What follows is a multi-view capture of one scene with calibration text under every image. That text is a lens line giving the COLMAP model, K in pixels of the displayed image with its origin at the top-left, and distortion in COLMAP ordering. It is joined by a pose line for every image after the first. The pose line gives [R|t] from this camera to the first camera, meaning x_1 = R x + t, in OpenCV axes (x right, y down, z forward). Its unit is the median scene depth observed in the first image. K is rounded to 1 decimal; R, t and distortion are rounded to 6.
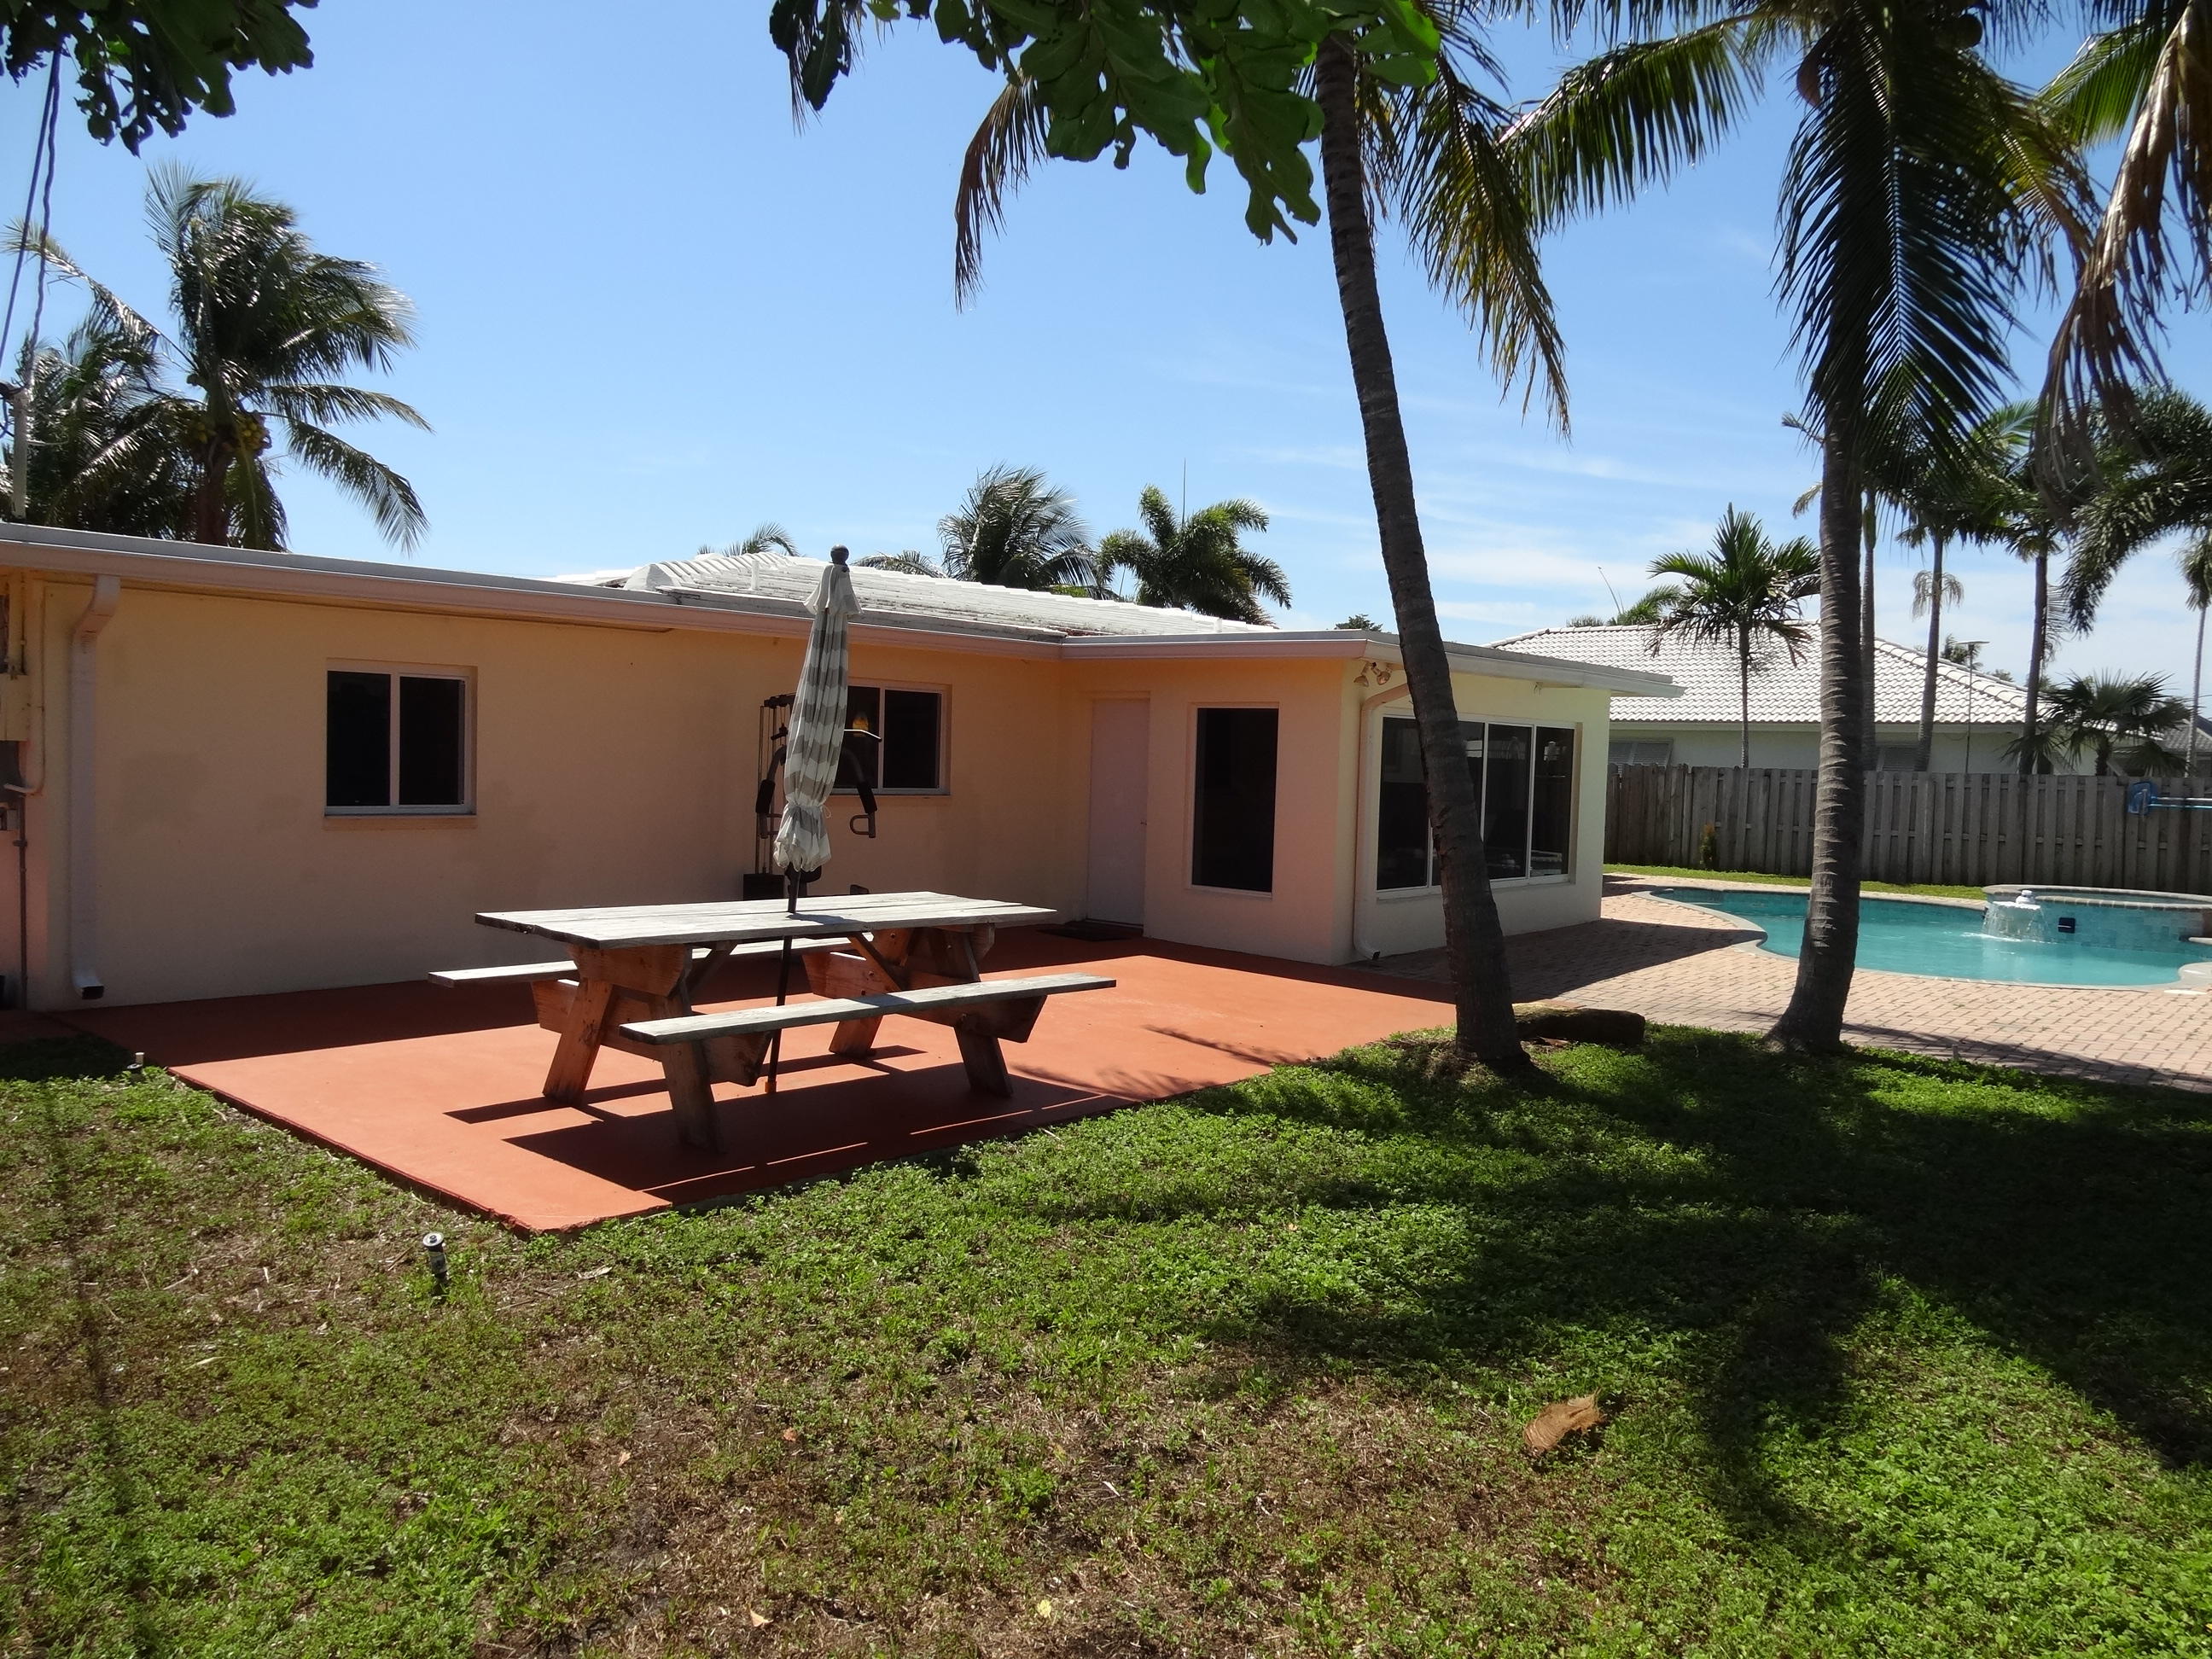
lens RADIAL K [[1524.2, 0, 1124.2], [0, 1524.2, 815.7], [0, 0, 1]] dist [-0.023036, 0.023236]
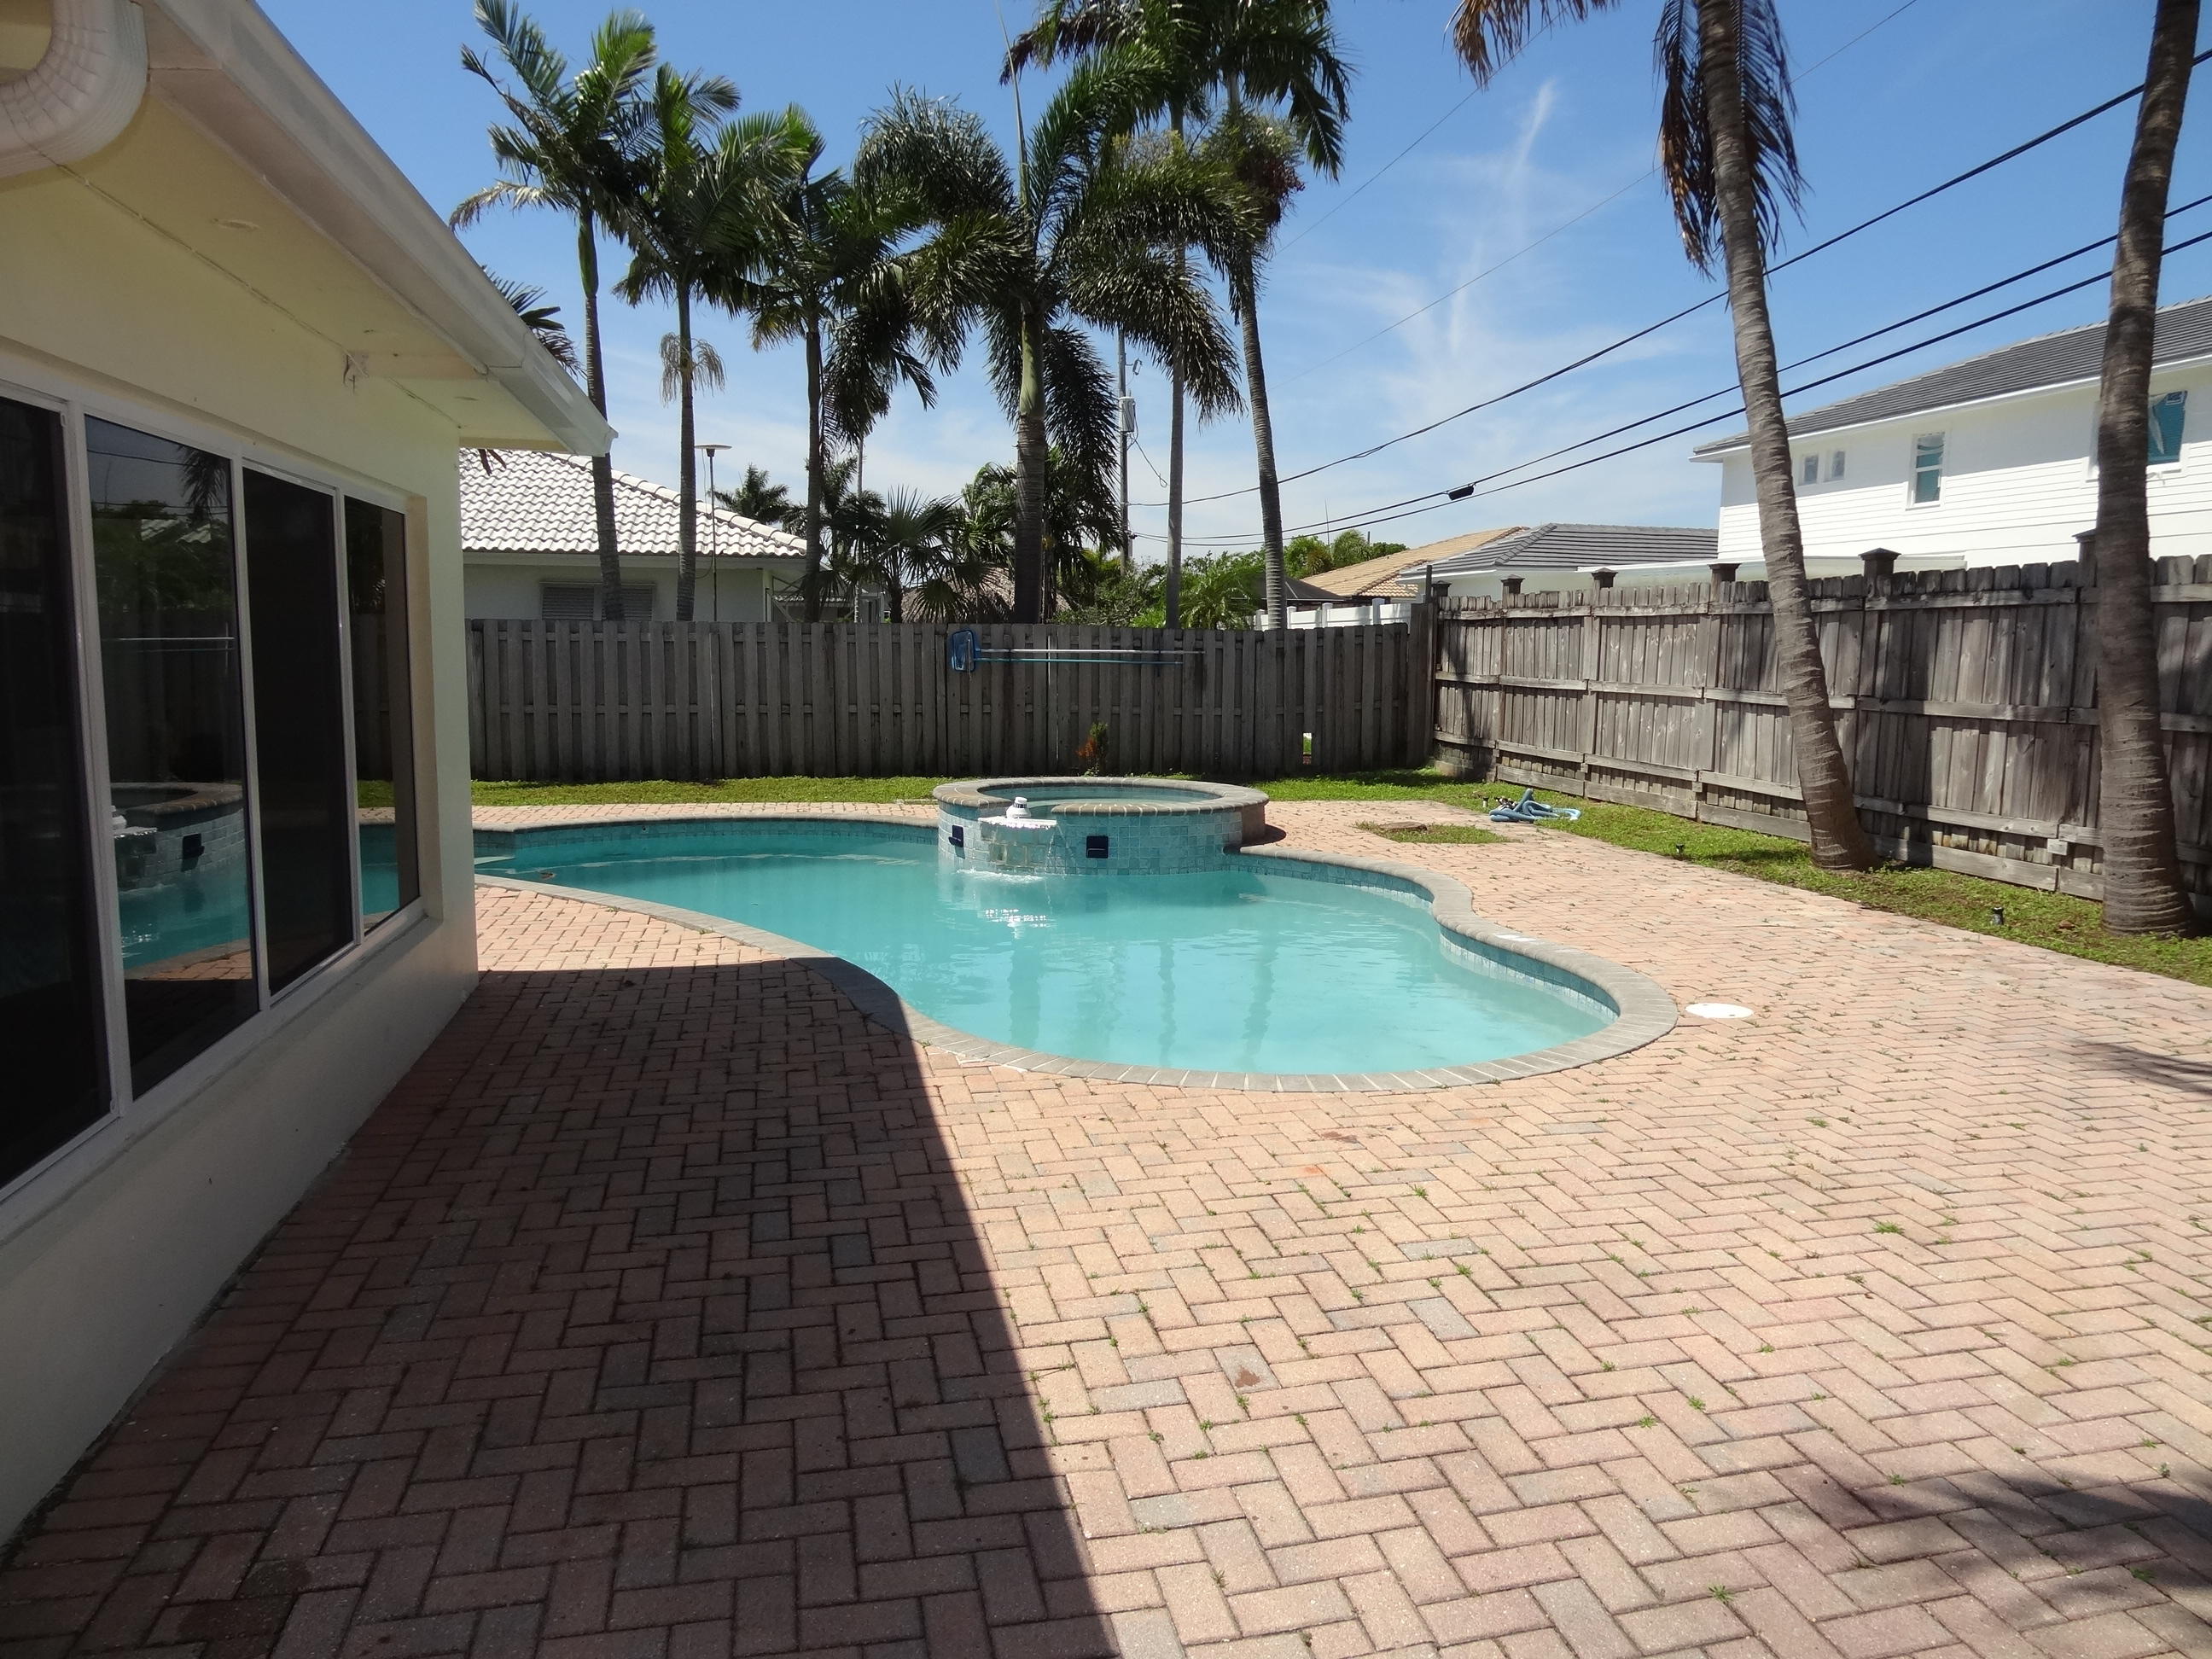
lens RADIAL K [[1524.2, 0, 1124.2], [0, 1524.2, 815.7], [0, 0, 1]] dist [-0.023036, 0.023236]
pose [[0.611672, -0.108375, 0.783653, 0.083410], [0.036641, 0.993390, 0.108781, -0.008780], [-0.790262, -0.037824, 0.611600, 0.423200]]
